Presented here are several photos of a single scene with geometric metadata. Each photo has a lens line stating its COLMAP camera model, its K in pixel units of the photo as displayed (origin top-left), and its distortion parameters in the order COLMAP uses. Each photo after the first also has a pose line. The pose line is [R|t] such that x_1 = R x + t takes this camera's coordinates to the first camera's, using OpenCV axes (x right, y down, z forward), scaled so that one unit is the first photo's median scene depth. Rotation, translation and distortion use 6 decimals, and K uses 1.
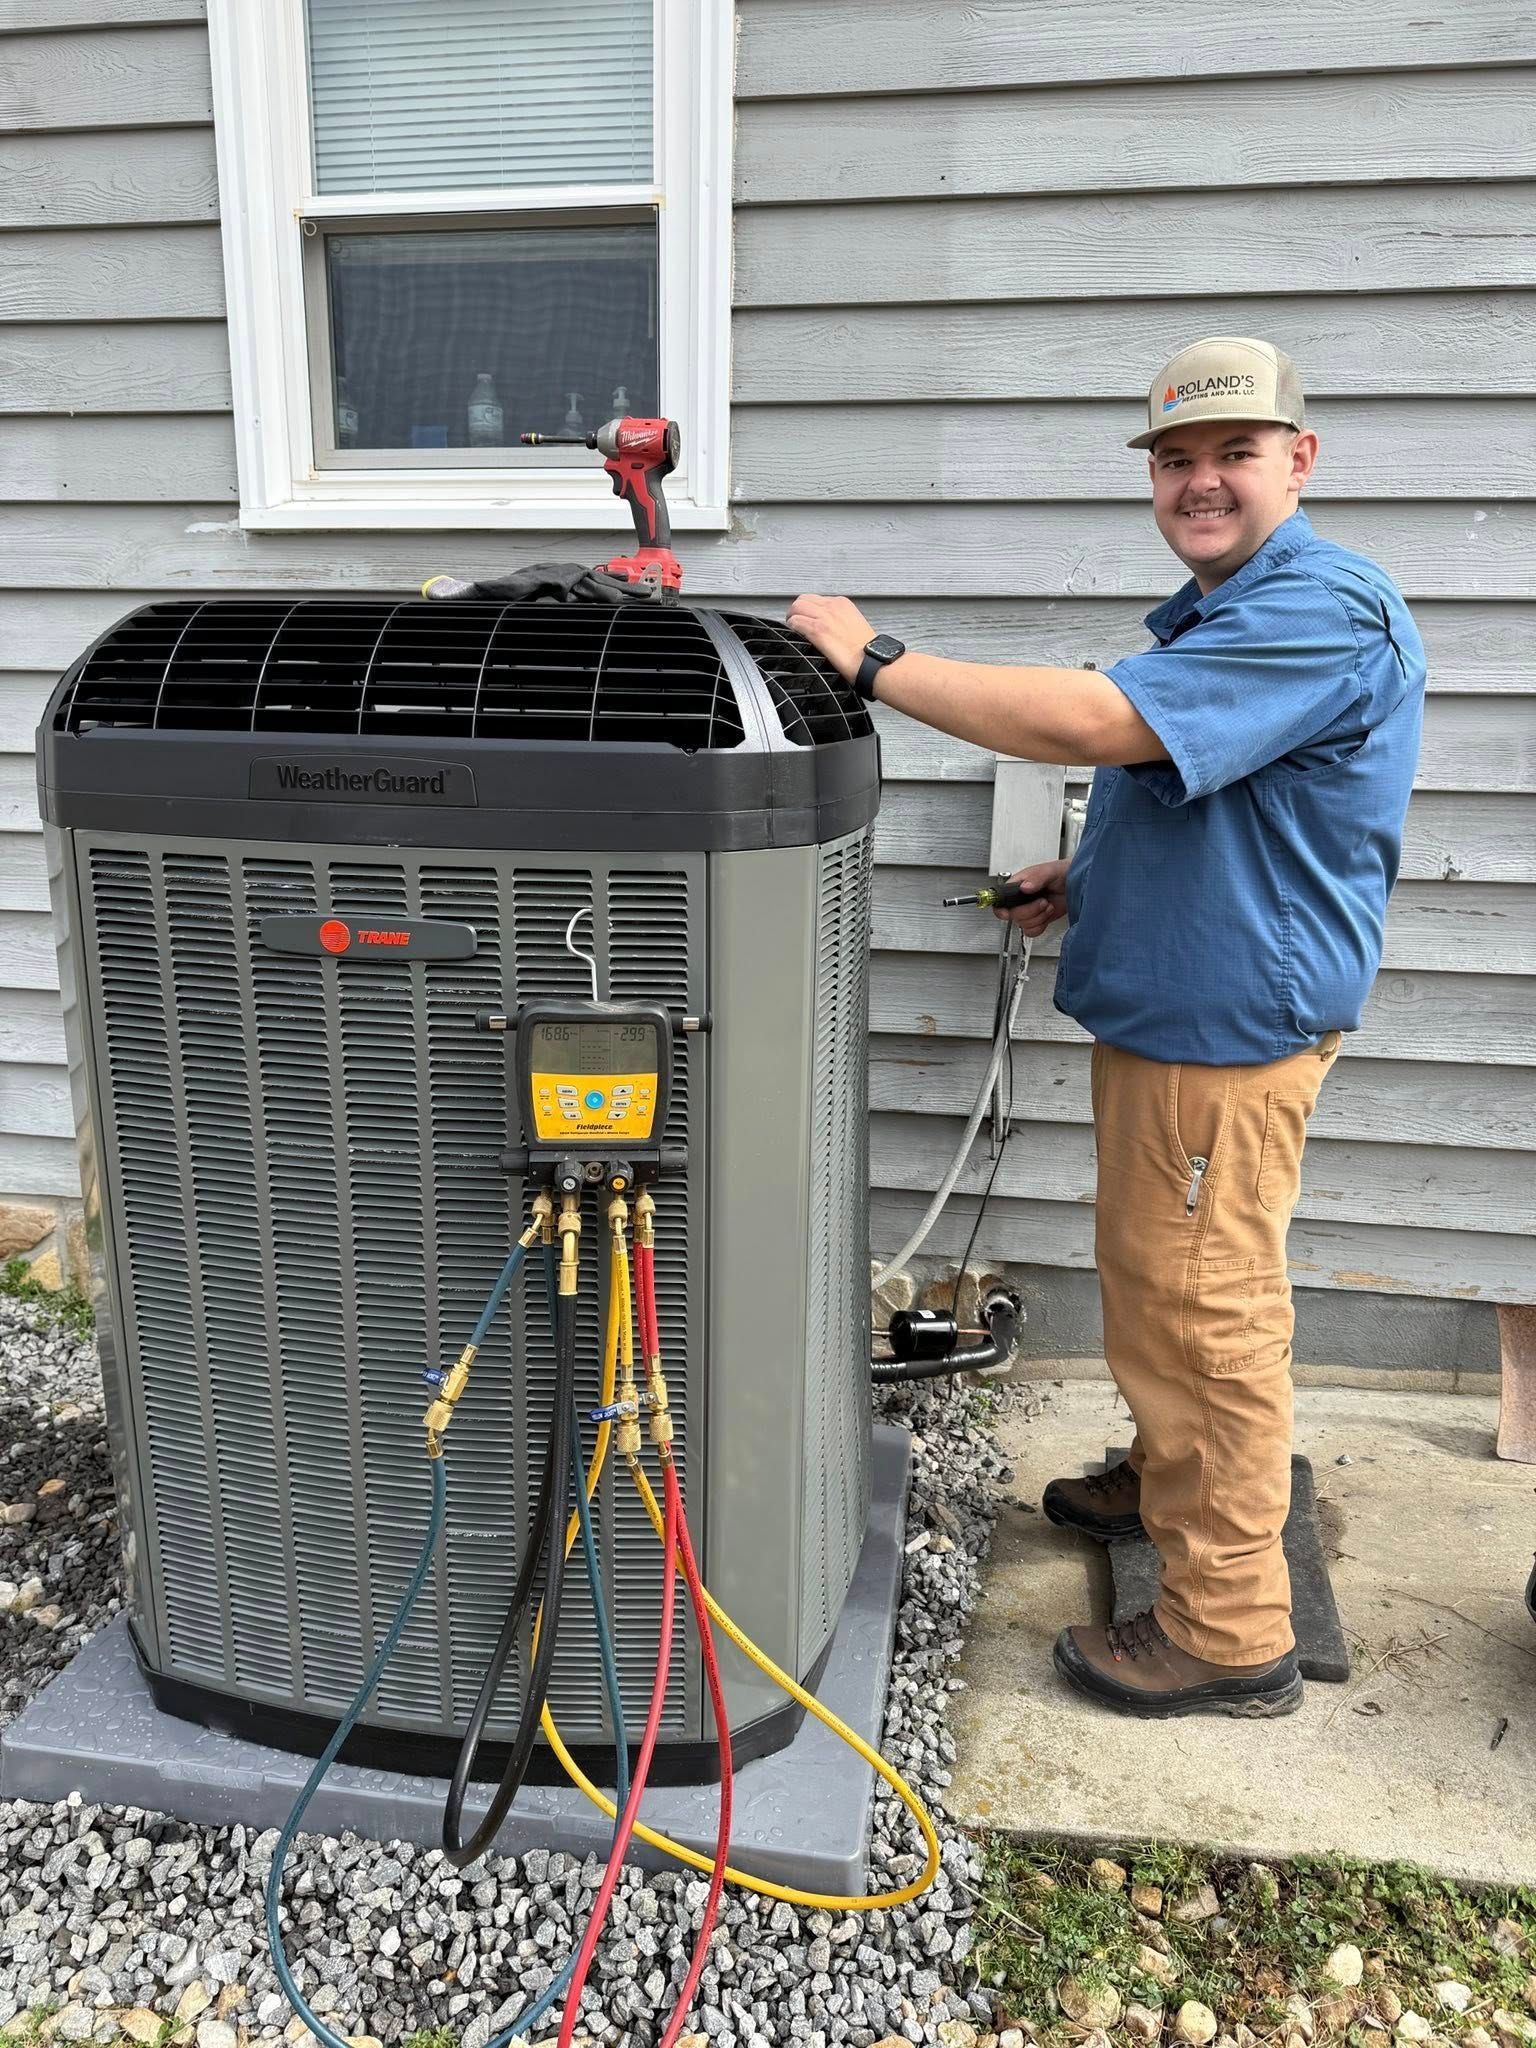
lens RADIAL K [[1451.5, 0, 765.1], [0, 1451.5, 1028.3], [0, 0, 1]] dist [0.009773, -0.014709]
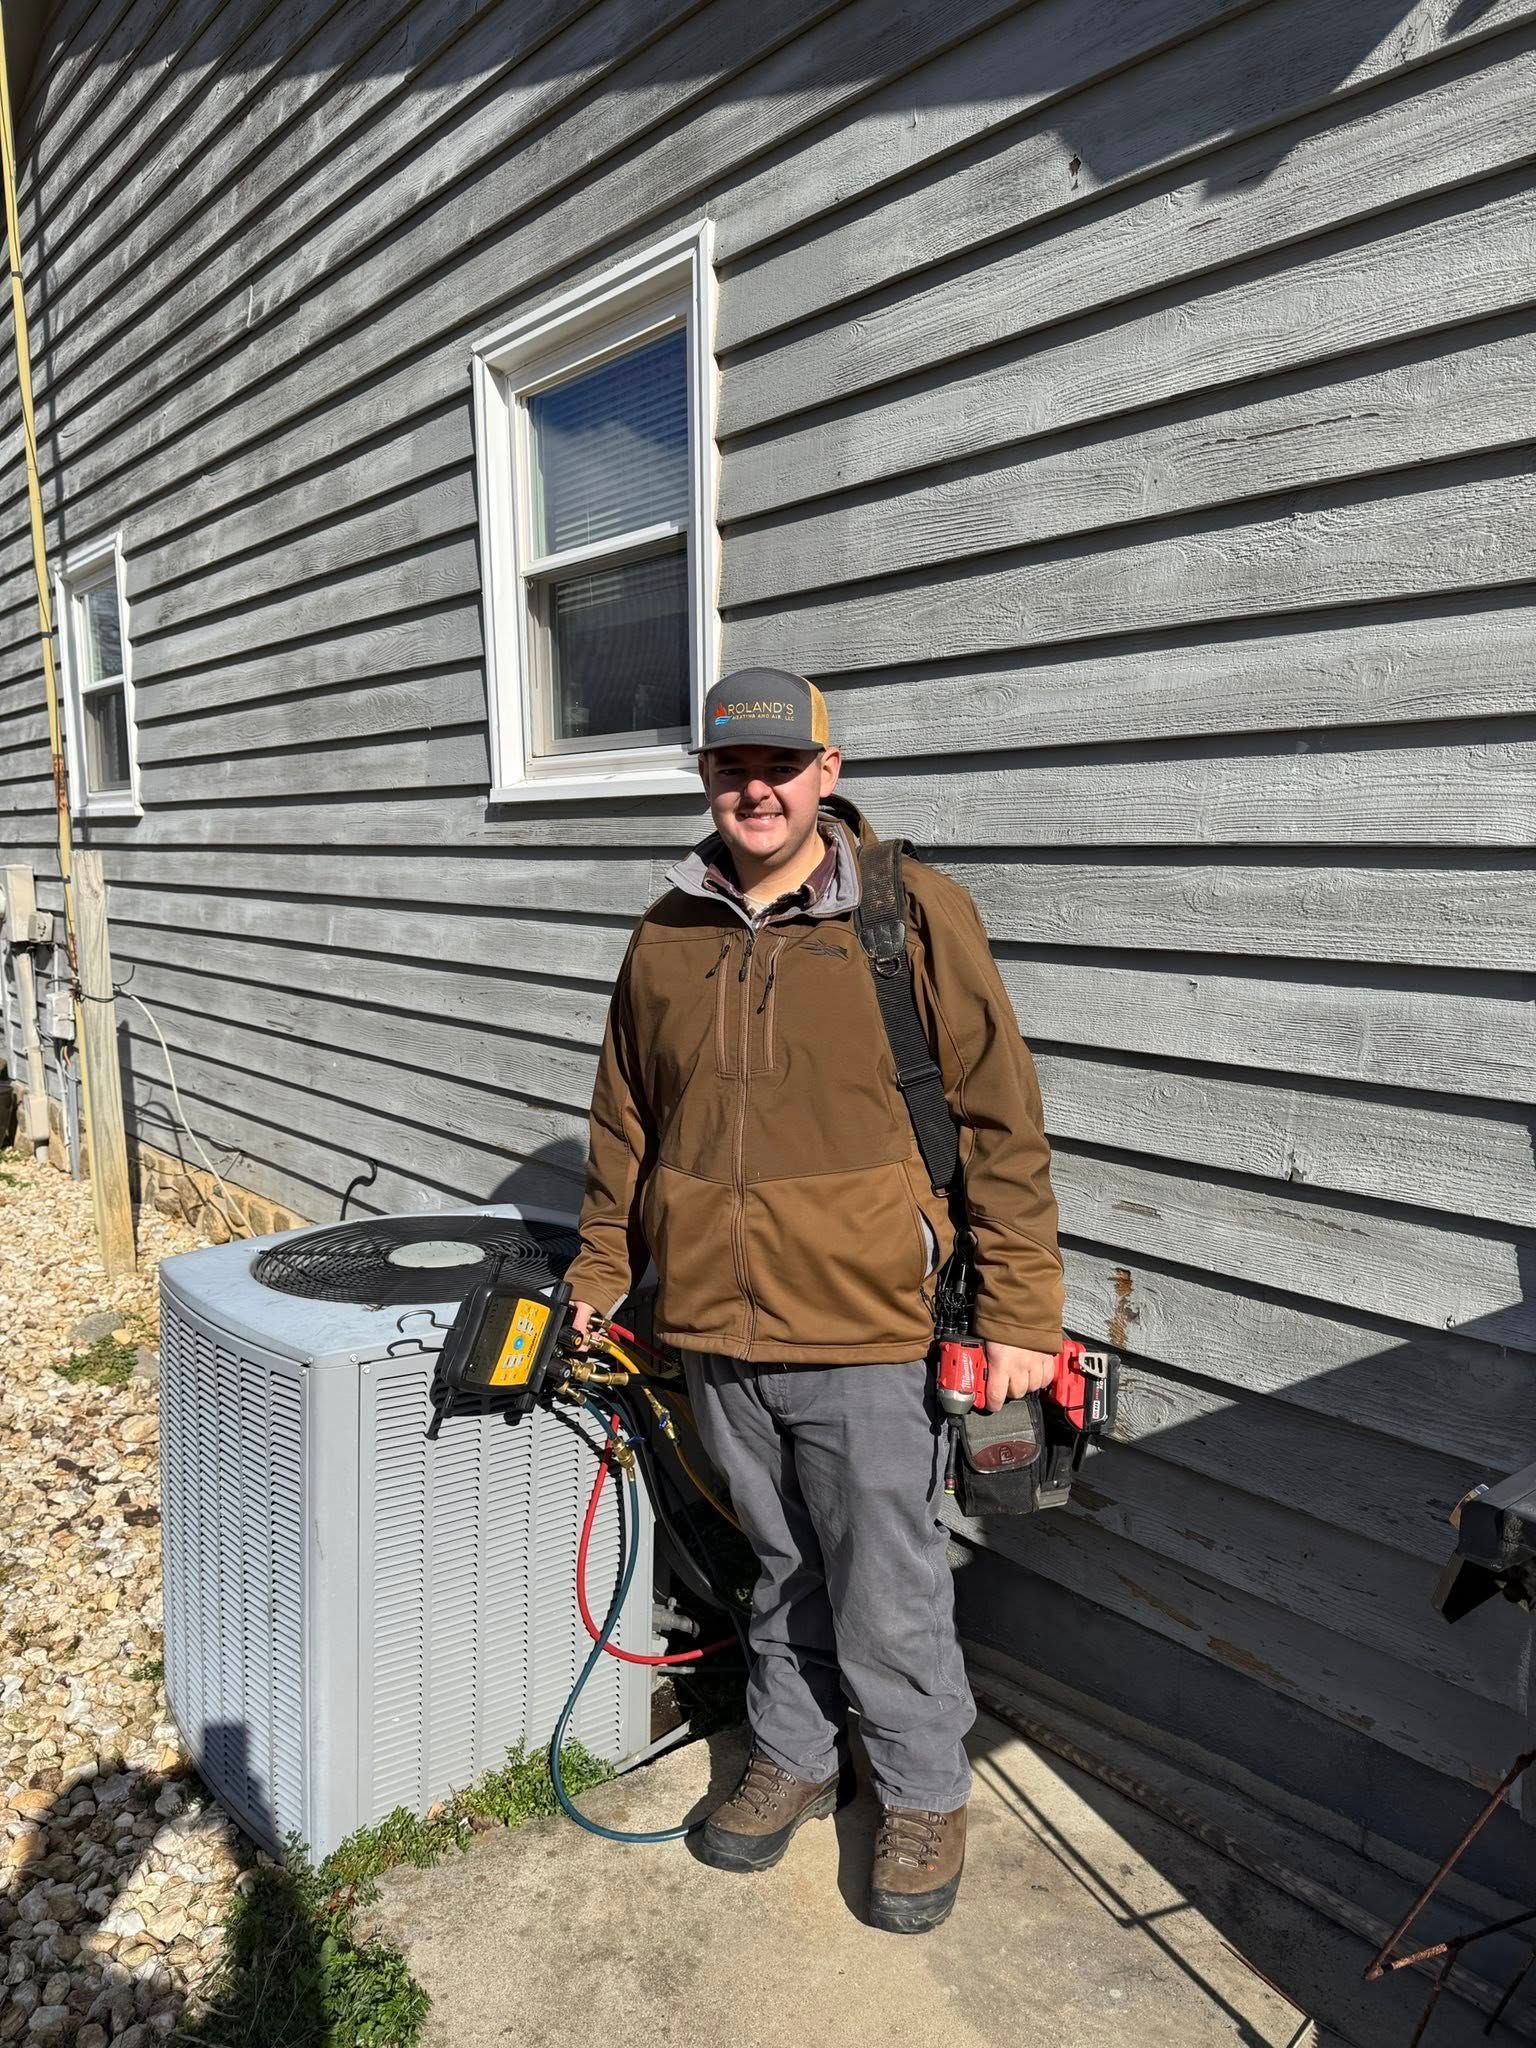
lens RADIAL K [[1443.6, 0, 778.6], [0, 1443.6, 1029.6], [0, 0, 1]] dist [-0.001917, -0.005510]
pose [[0.760914, 0.062337, -0.645851, 0.903430], [-0.130132, 0.989812, -0.057780, -0.120367], [0.635669, 0.128012, 0.761274, 0.230268]]
